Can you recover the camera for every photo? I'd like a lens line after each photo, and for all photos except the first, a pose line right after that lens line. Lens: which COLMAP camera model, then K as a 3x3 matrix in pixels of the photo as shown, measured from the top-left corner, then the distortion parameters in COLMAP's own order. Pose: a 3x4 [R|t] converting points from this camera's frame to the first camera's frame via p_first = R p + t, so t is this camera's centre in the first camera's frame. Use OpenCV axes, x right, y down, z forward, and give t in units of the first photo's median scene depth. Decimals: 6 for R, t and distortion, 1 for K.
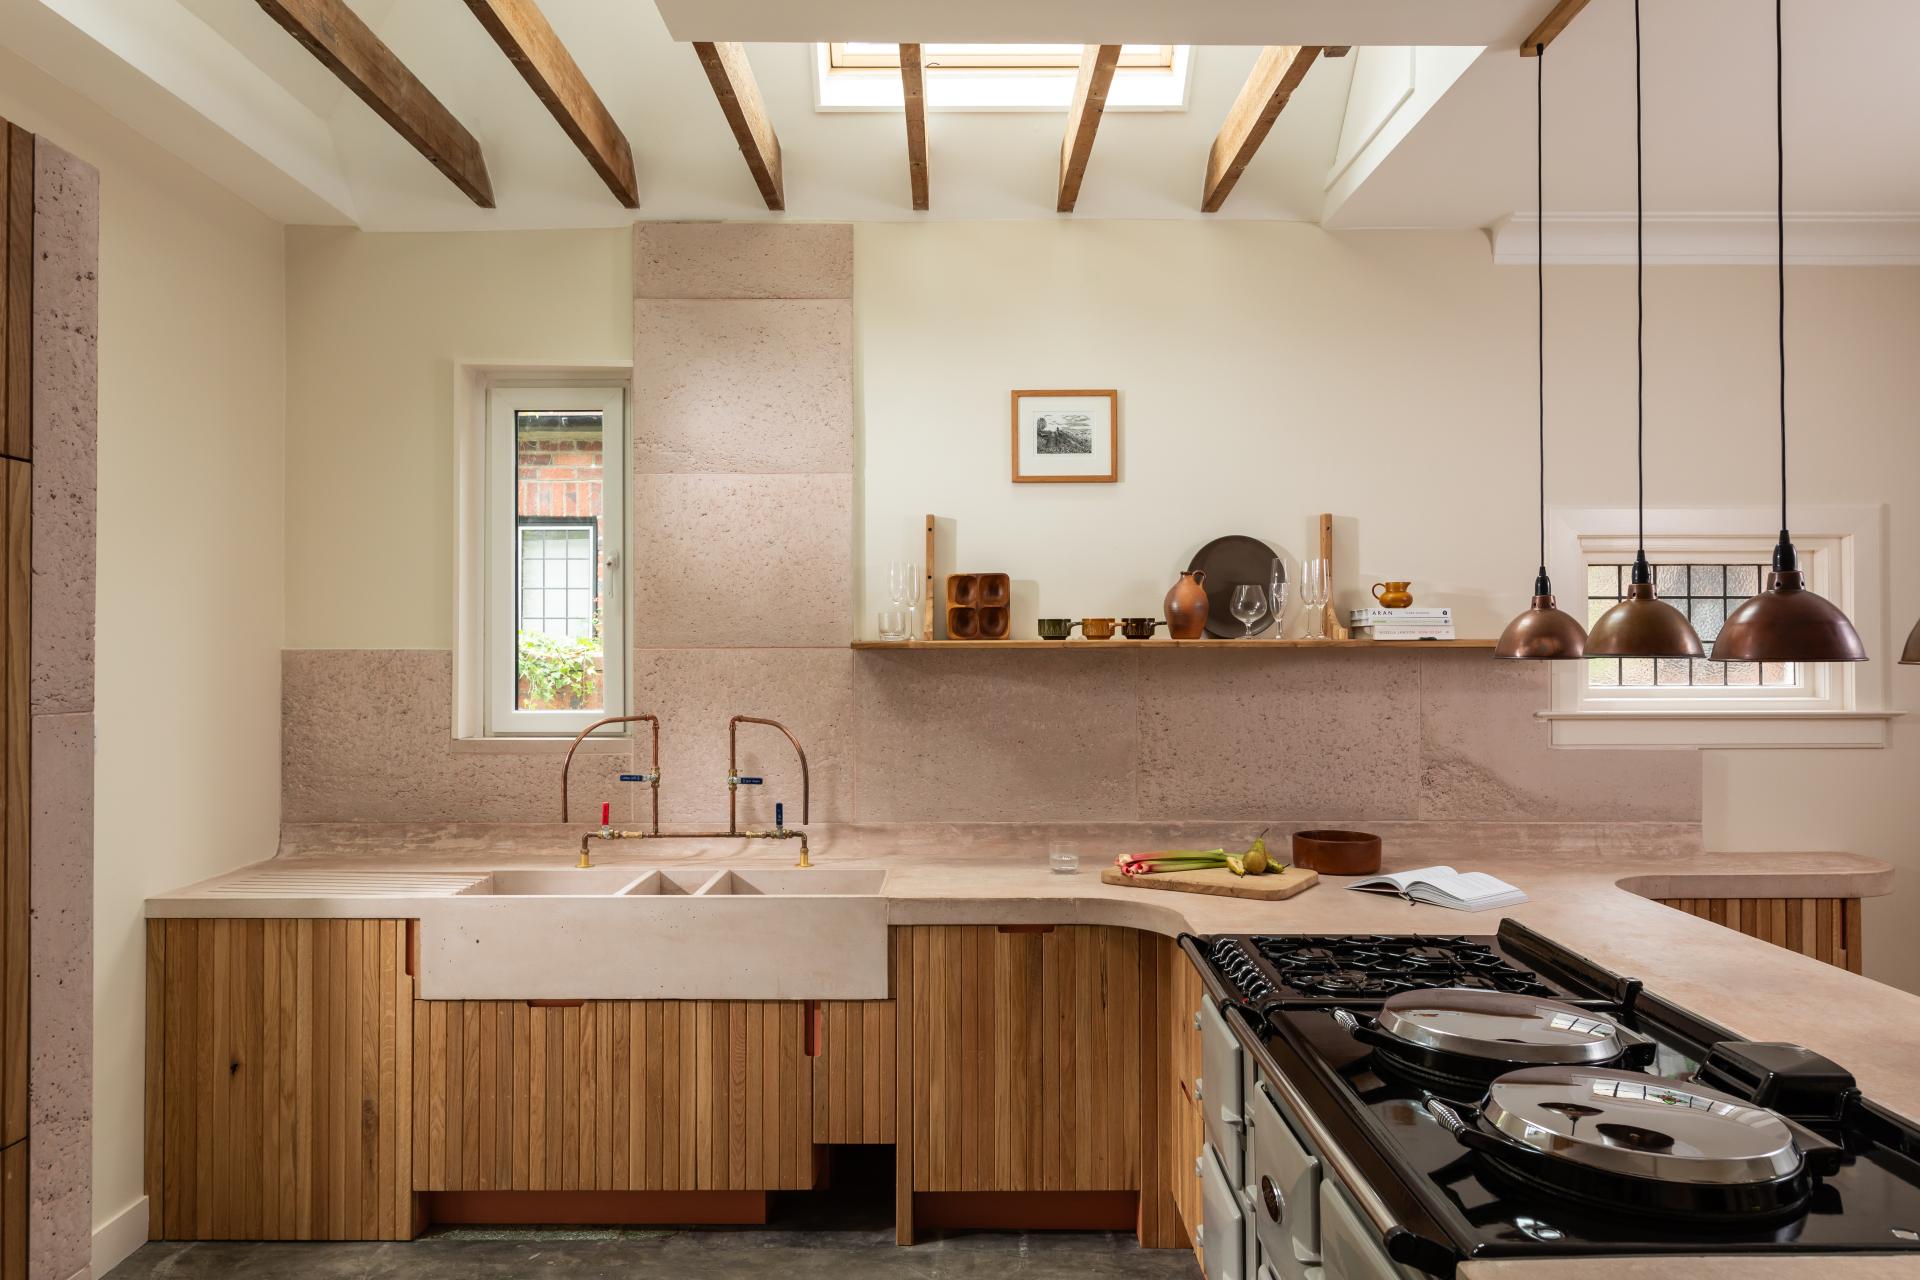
lens RADIAL K [[1364.9, 0, 917.1], [0, 1364.9, 618.7], [0, 0, 1]] dist [0.002886, 0.001823]
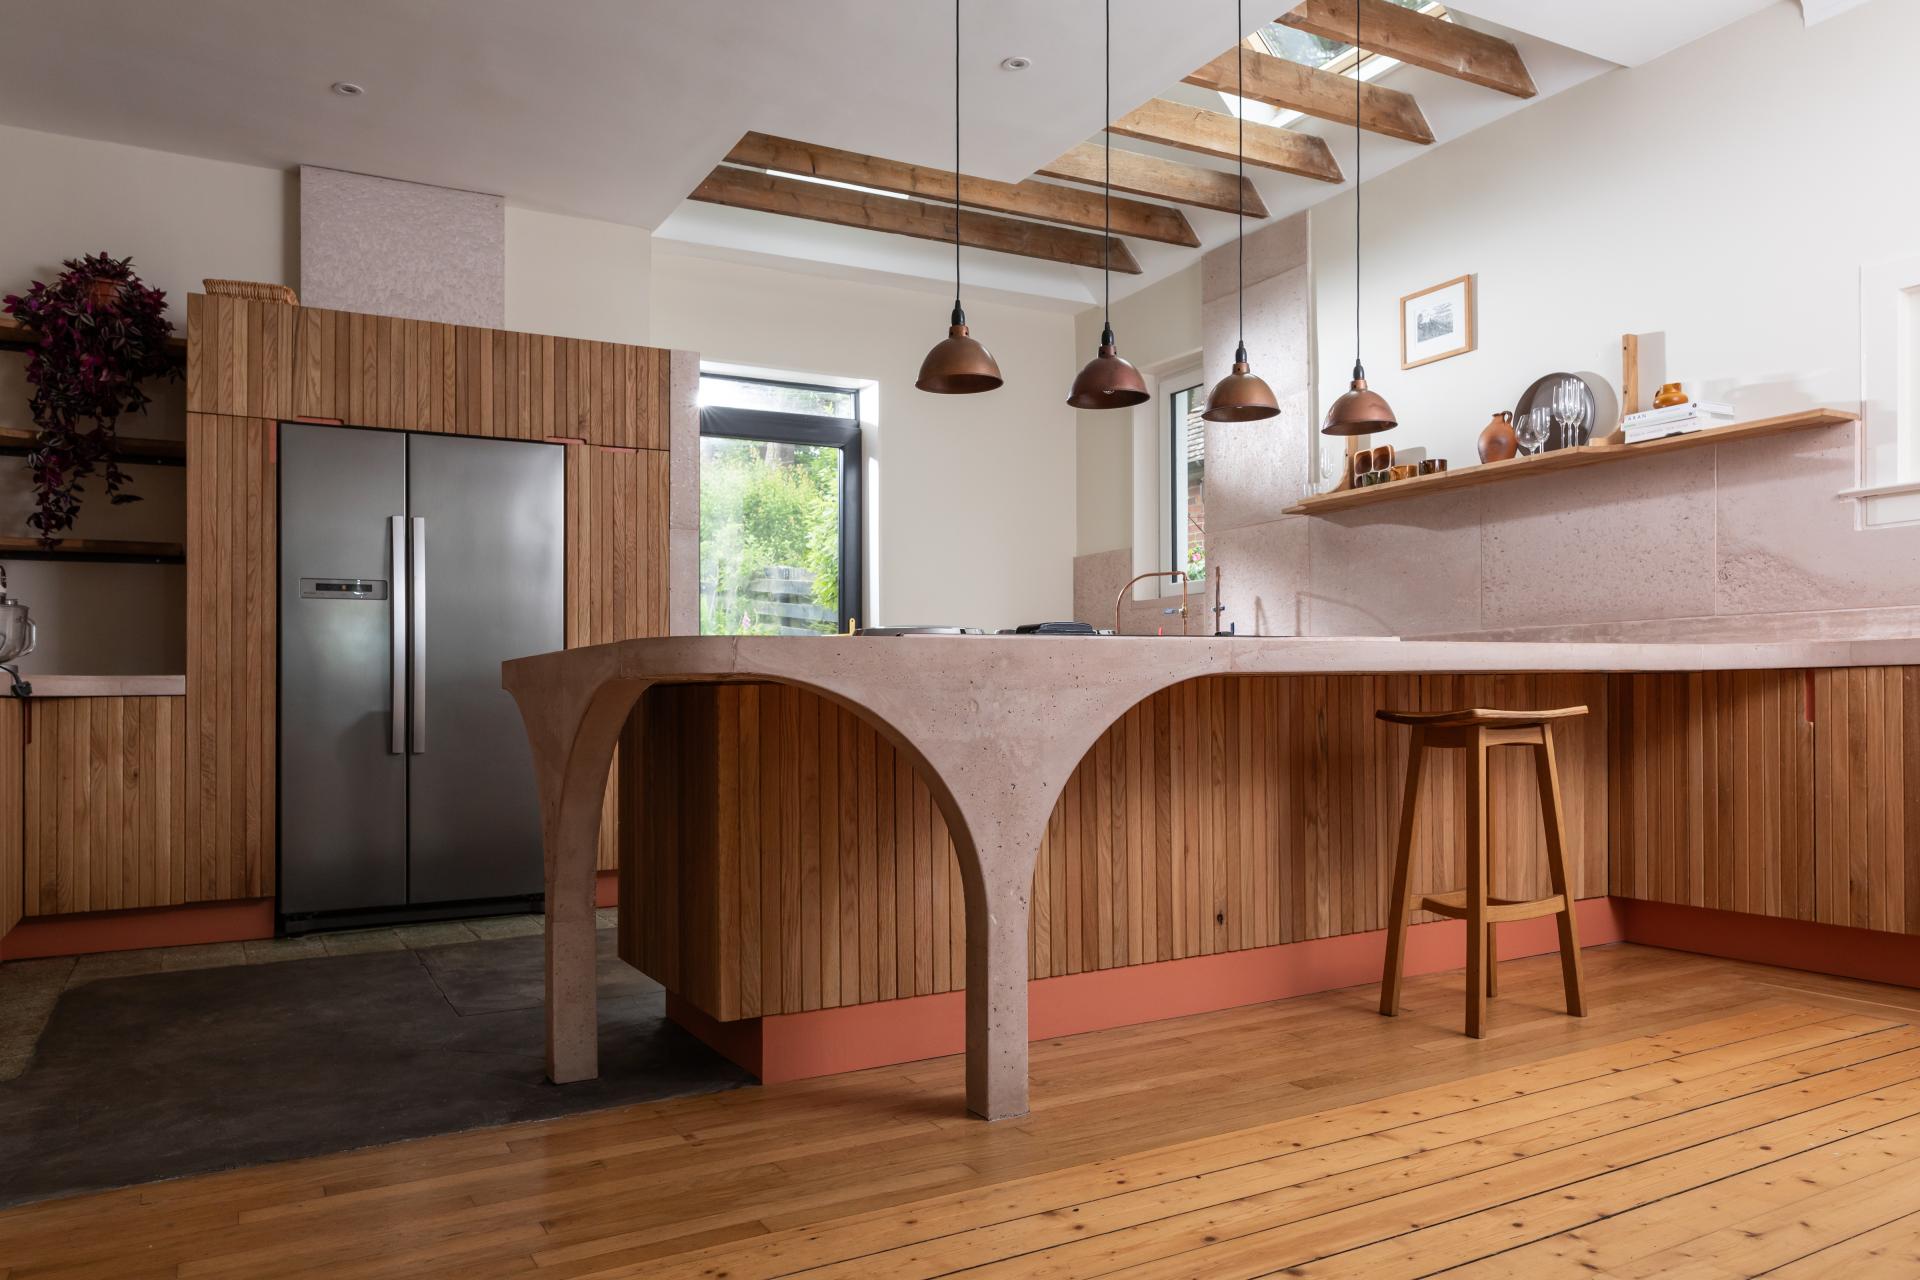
lens RADIAL K [[1299.6, 0, 999.9], [0, 1299.6, 676.1], [0, 0, 1]] dist [0.000762, -0.000330]
pose [[0.523474, -0.019561, -0.851817, 0.911379], [0.031962, 0.999484, -0.003310, 0.179277], [0.851442, -0.025493, 0.523828, 0.039767]]
